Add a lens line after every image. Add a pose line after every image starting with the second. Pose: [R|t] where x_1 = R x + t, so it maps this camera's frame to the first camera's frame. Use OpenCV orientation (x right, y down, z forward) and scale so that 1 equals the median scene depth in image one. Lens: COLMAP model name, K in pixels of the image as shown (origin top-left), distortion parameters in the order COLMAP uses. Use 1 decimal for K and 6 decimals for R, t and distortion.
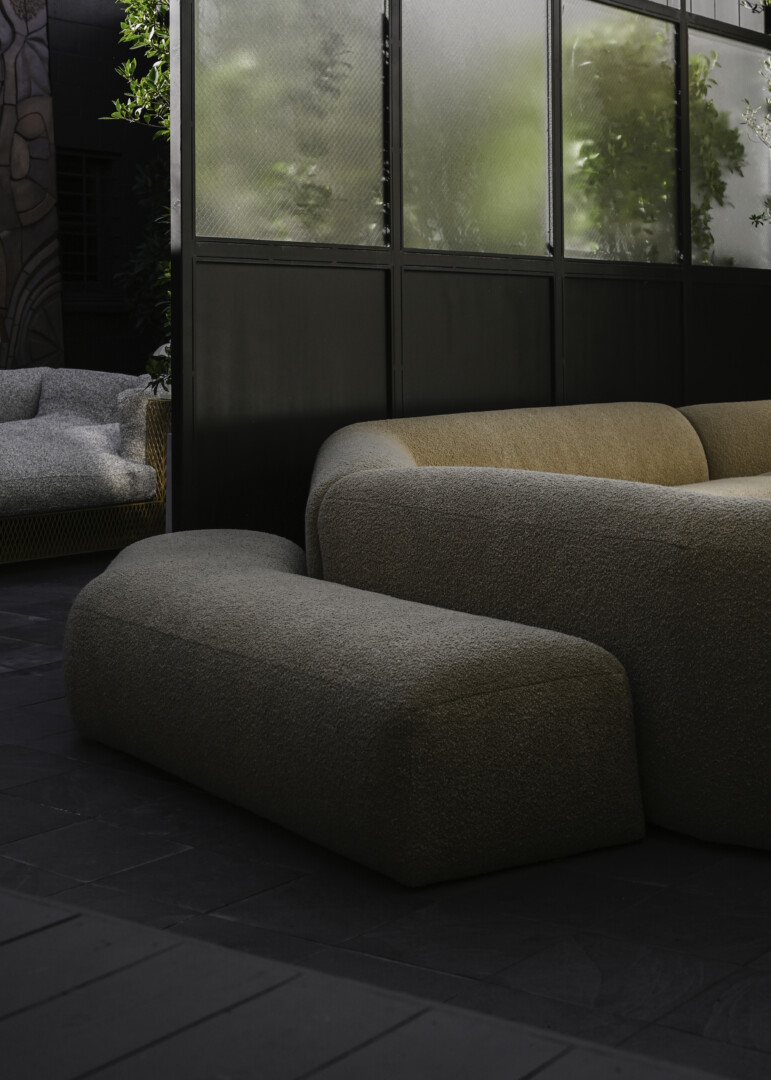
lens RADIAL K [[1746.4, 0, 386.0], [0, 1746.4, 337.8], [0, 0, 1]] dist [0.005151, -0.002766]
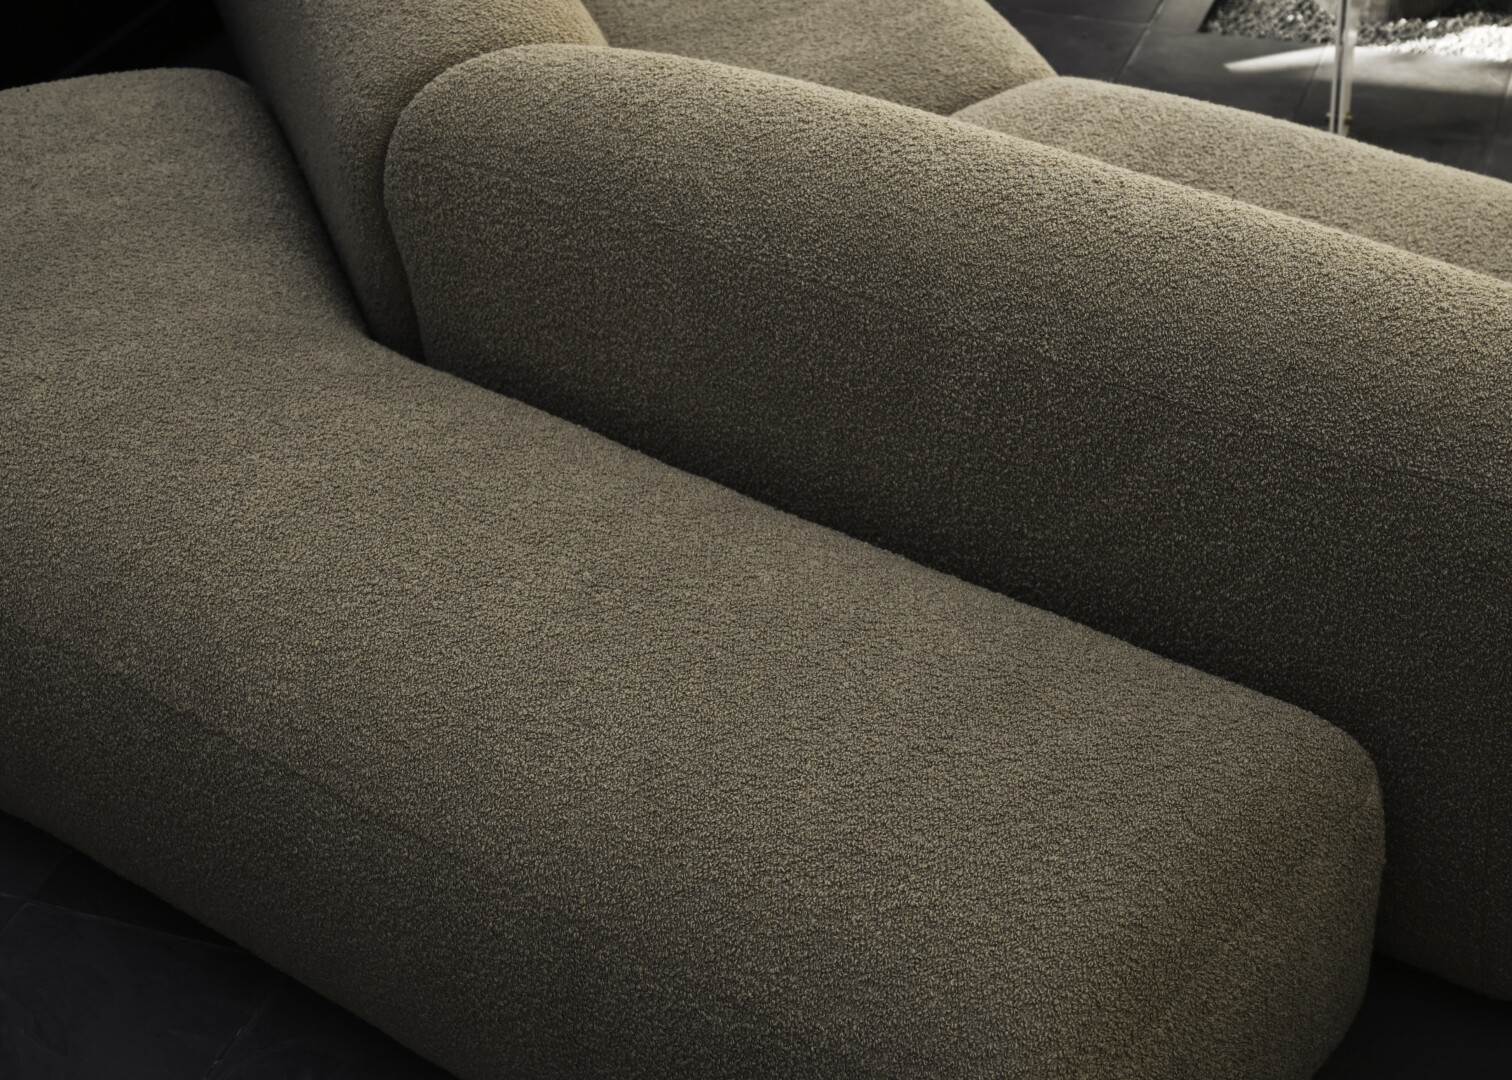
lens RADIAL K [[2432.4, 0, 757.6], [0, 2432.4, 364.3], [0, 0, 1]] dist [-0.002357, -0.007695]
pose [[0.943818, -0.208502, 0.256386, -0.081104], [0.028446, 0.824214, 0.565564, -0.135598], [-0.329238, -0.526496, 0.783839, 0.356441]]
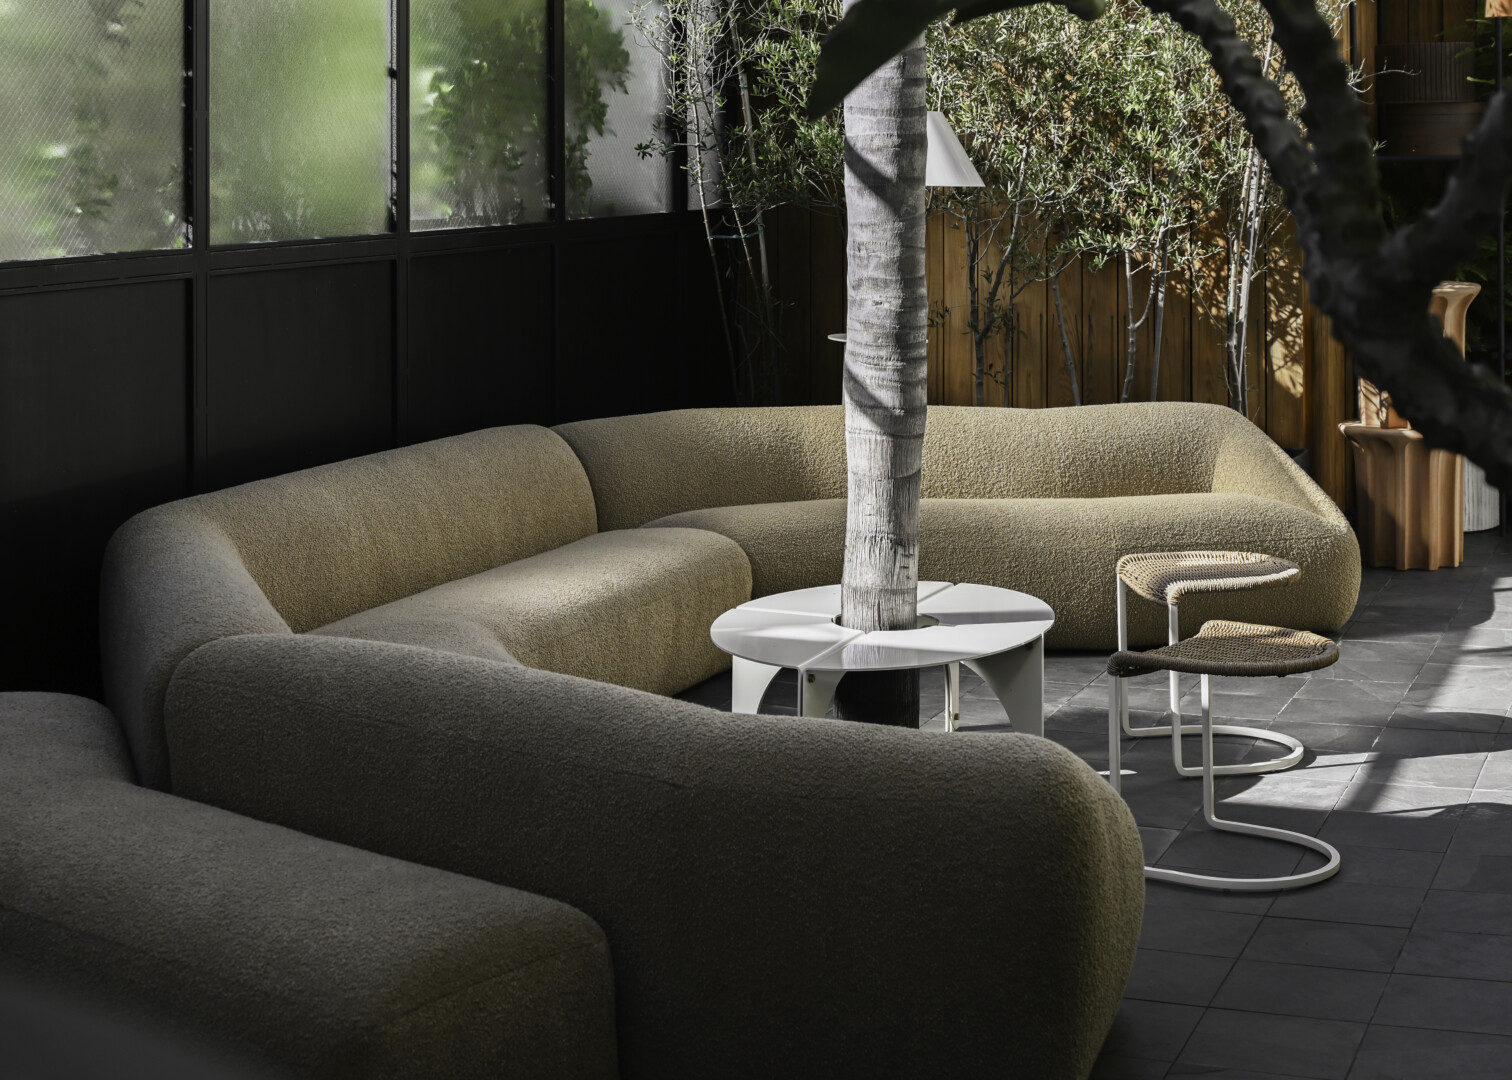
lens RADIAL K [[2563.8, 0, 756.5], [0, 2563.8, 145.3], [0, 0, 1]] dist [-0.002080, -0.004668]
pose [[0.955801, 0.009121, 0.293874, -0.088690], [-0.015038, 0.999727, 0.017881, -0.118227], [-0.293631, -0.021510, 0.955677, -0.099625]]
